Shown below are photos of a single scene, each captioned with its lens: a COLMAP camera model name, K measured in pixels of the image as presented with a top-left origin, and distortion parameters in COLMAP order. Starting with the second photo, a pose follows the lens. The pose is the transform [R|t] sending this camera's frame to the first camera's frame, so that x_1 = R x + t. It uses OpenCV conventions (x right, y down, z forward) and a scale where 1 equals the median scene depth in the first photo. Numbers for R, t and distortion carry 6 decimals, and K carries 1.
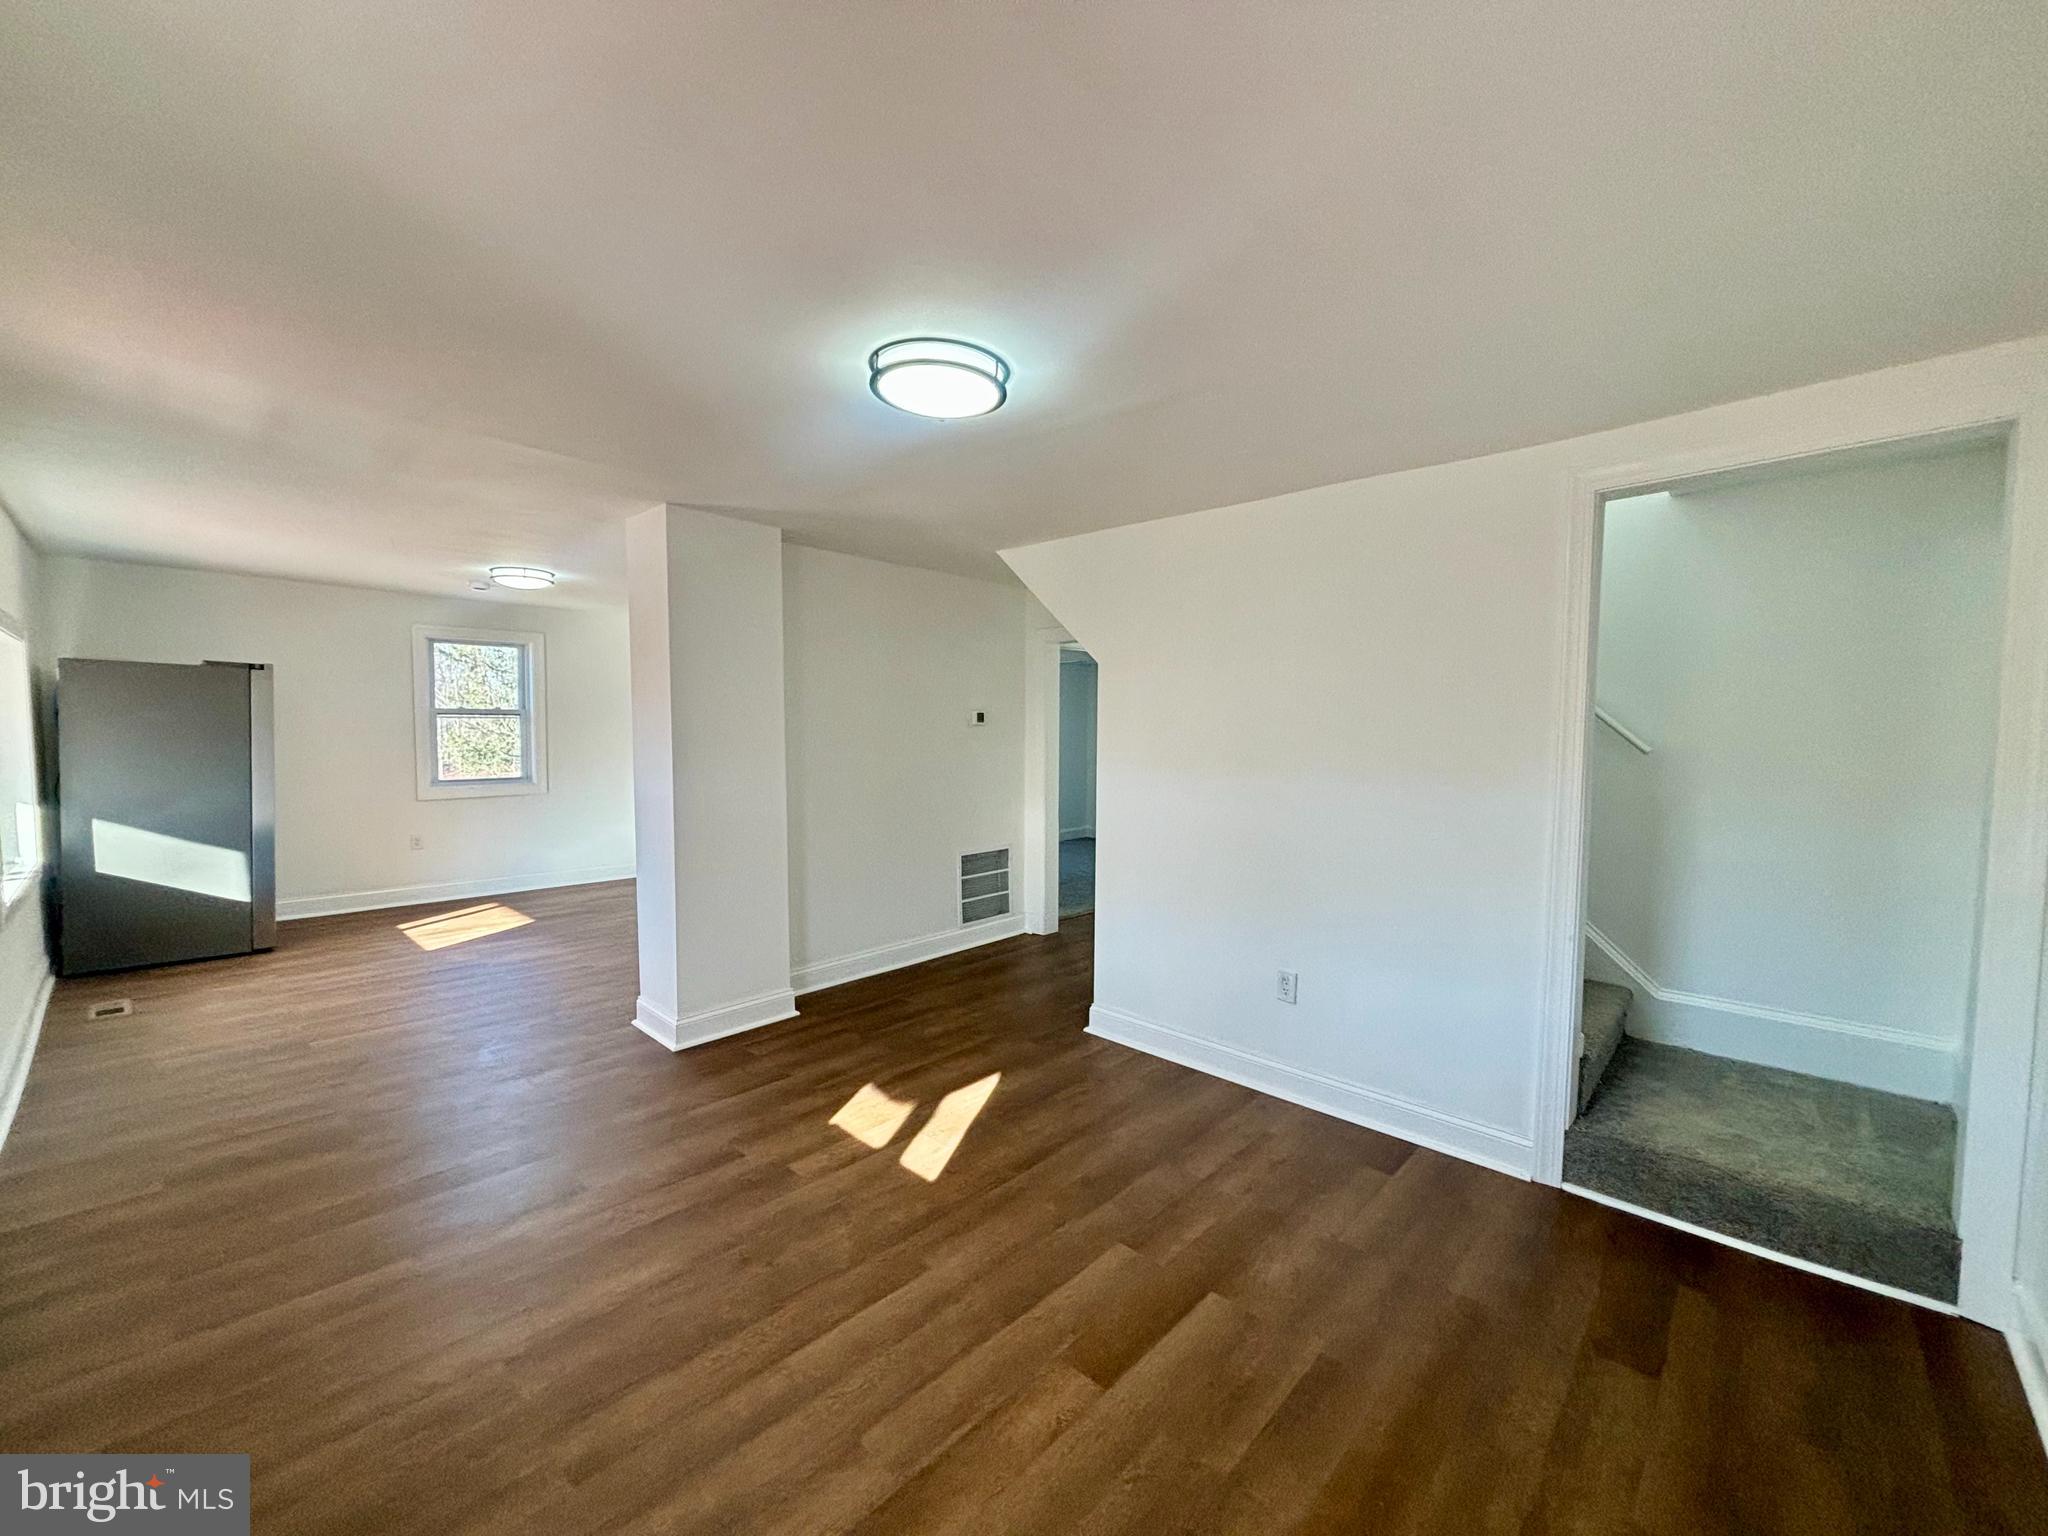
lens RADIAL K [[824.5, 0, 1024.0], [0, 824.5, 768.0], [0, 0, 1]] dist [-0.000402, 0.000062]
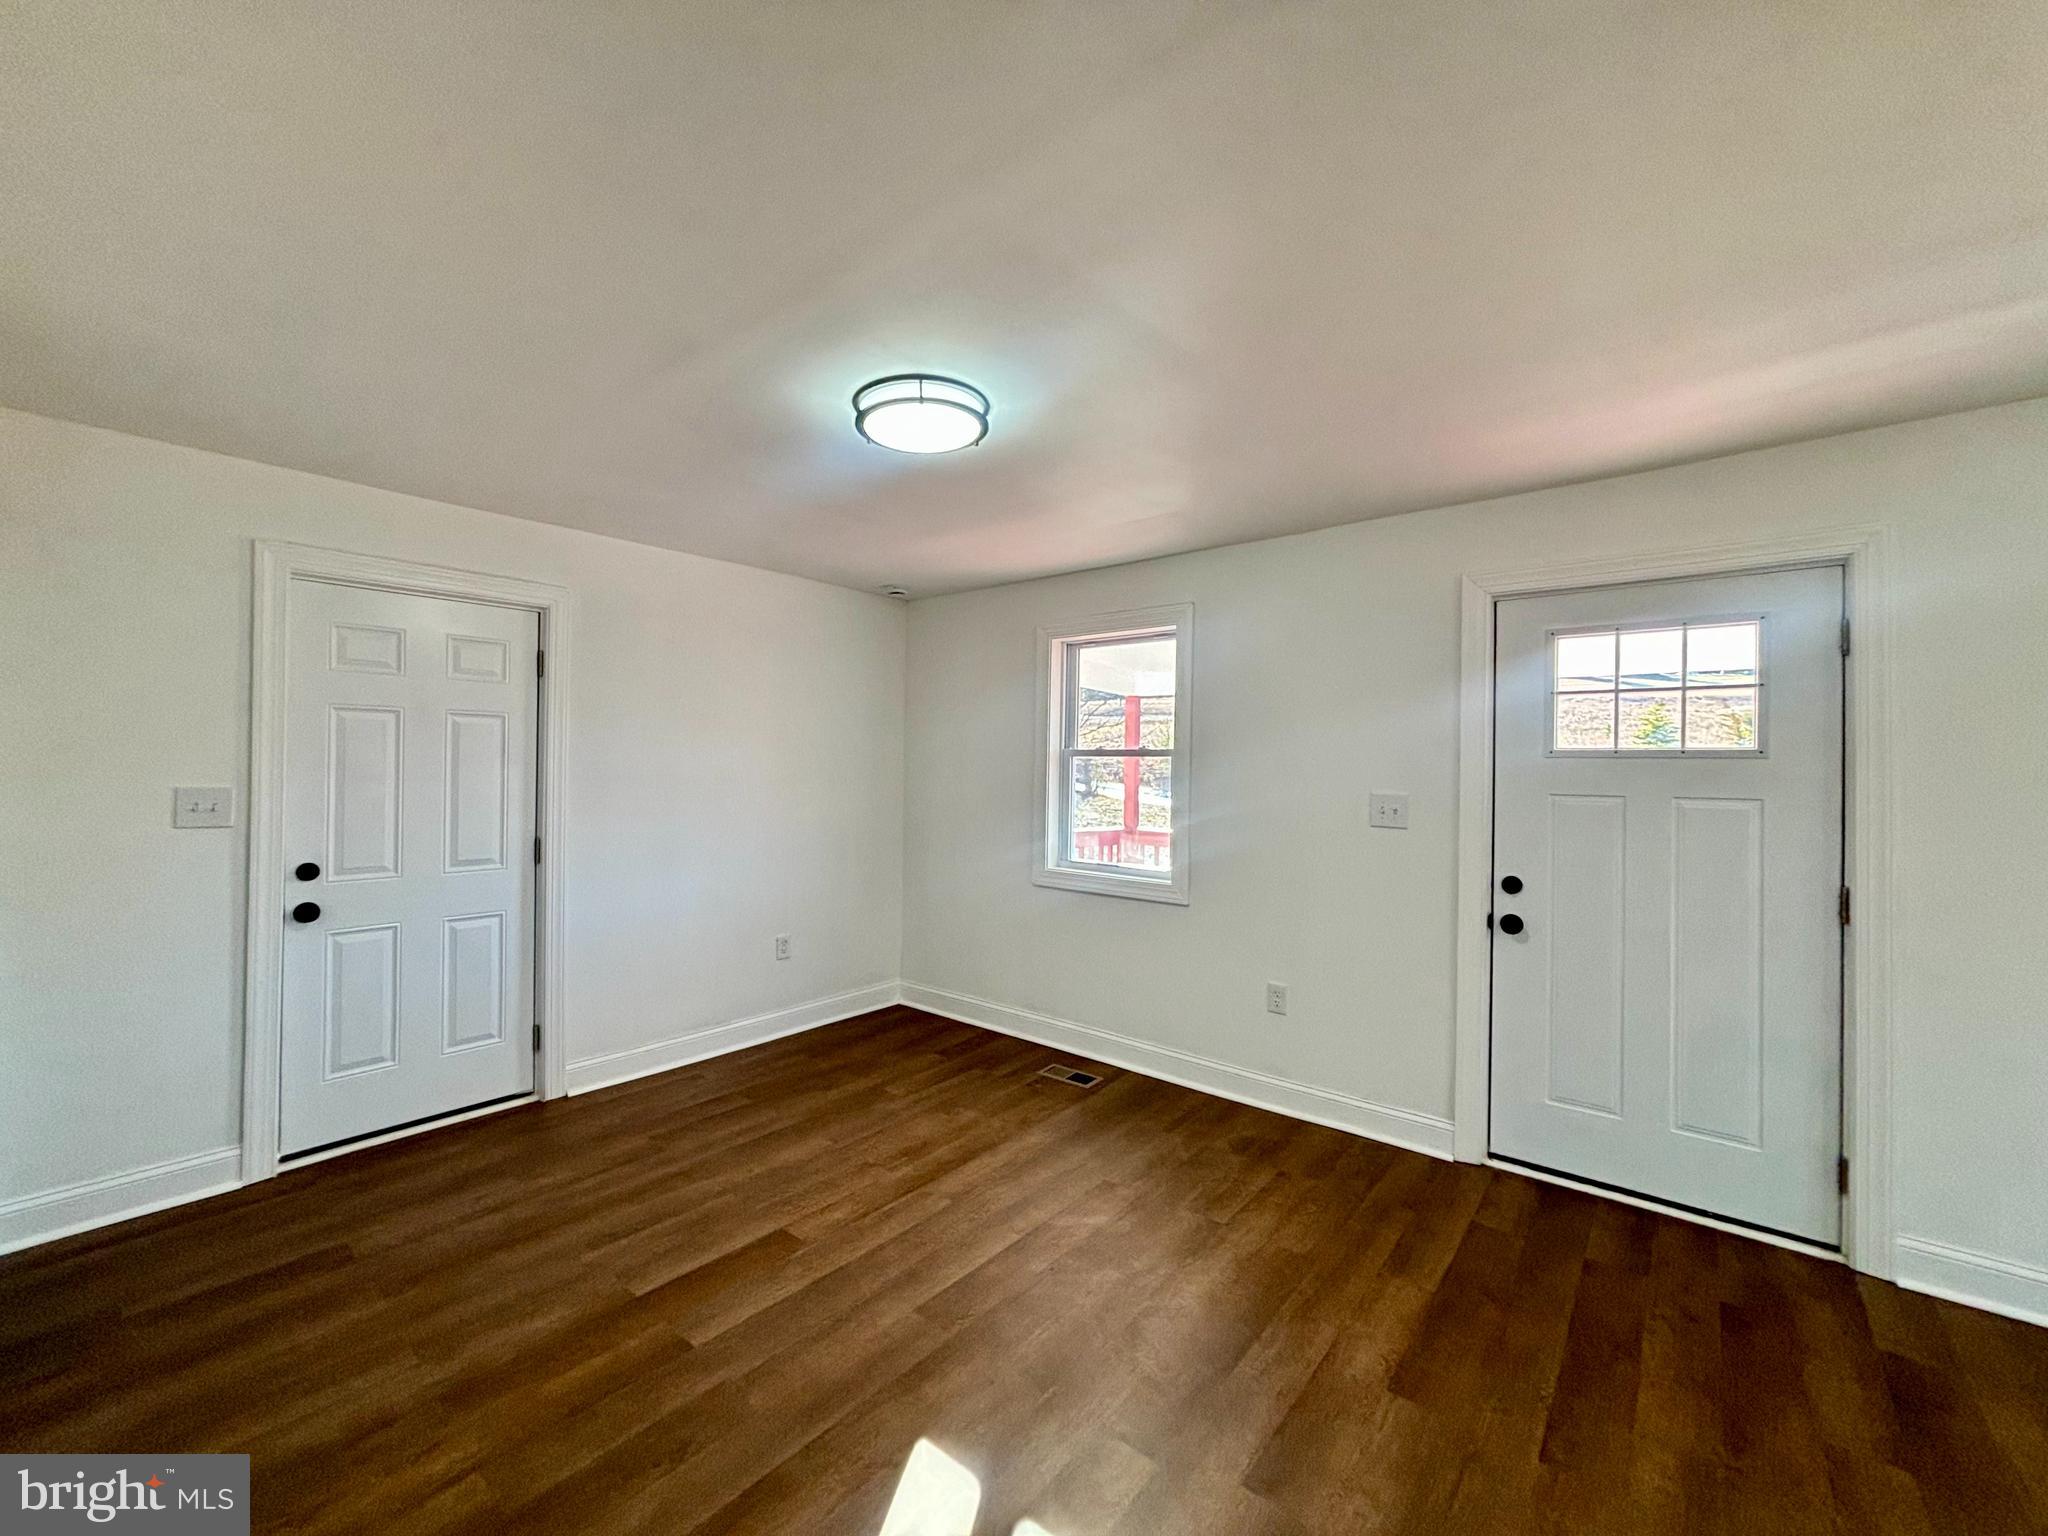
lens RADIAL K [[821.8, 0, 1024.0], [0, 821.8, 768.0], [0, 0, 1]] dist [-0.002704, 0.000280]
pose [[-0.998239, -0.021178, -0.055404, -0.158871], [-0.024269, 0.998151, 0.055719, -0.076841], [0.054122, 0.056966, -0.996908, 1.747795]]
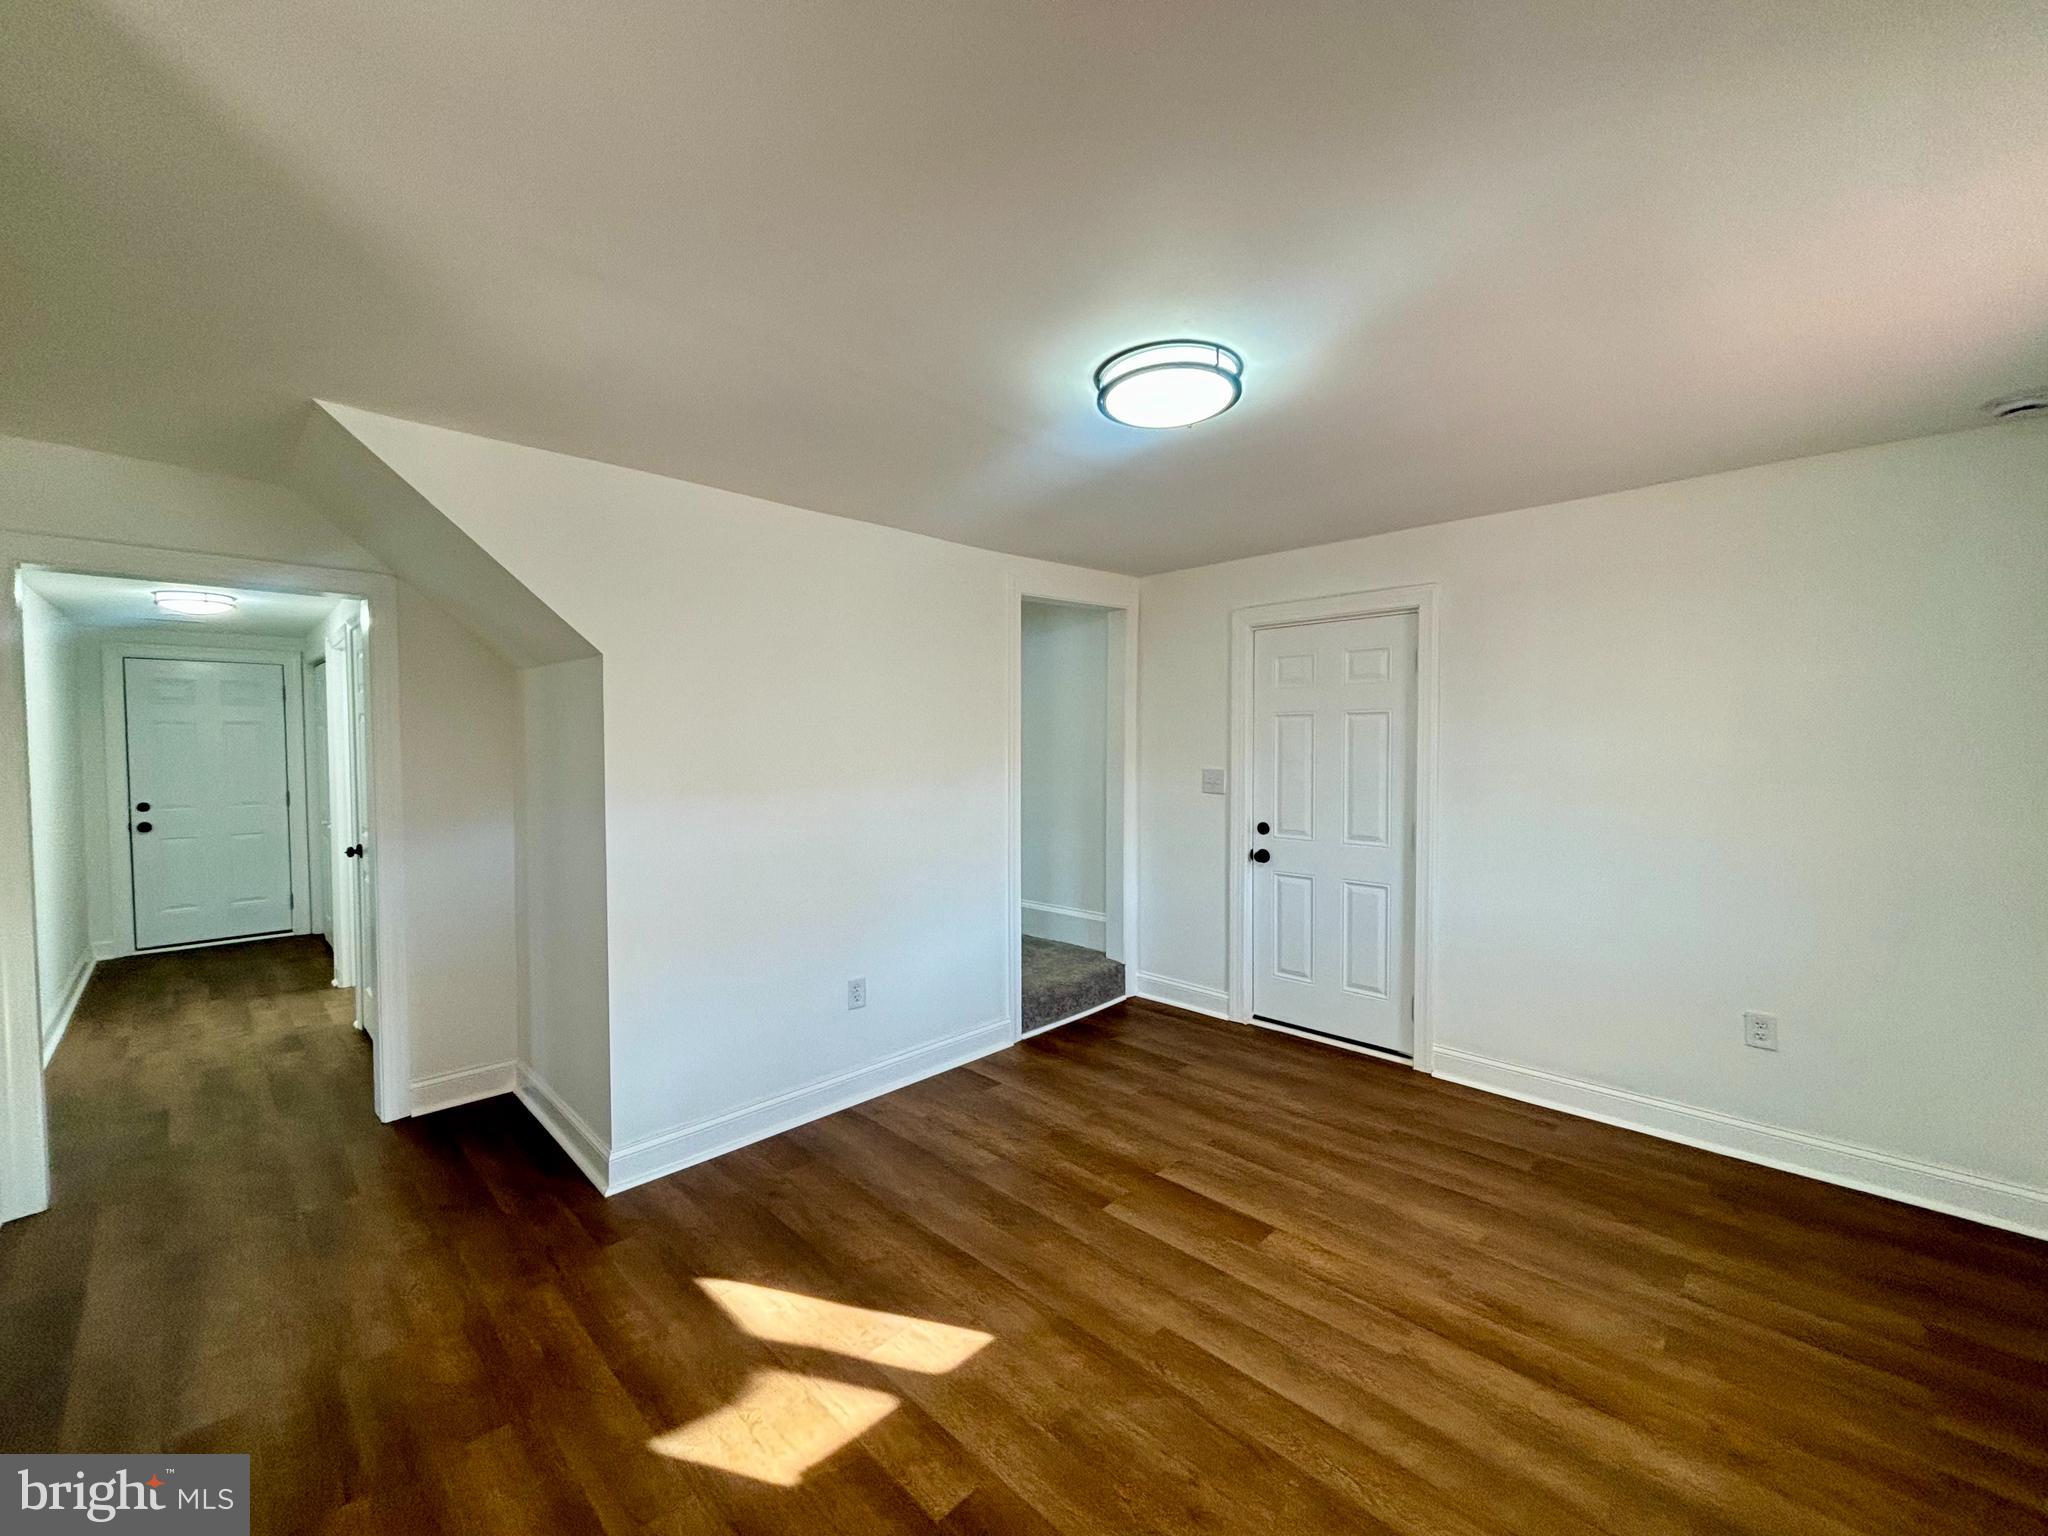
lens RADIAL K [[821.8, 0, 1024.0], [0, 821.8, 768.0], [0, 0, 1]] dist [-0.002704, 0.000280]
pose [[0.024366, -0.041423, 0.998845, -0.919657], [0.055104, 0.997678, 0.040030, -0.061805], [-0.998183, 0.054065, 0.026592, 0.994602]]
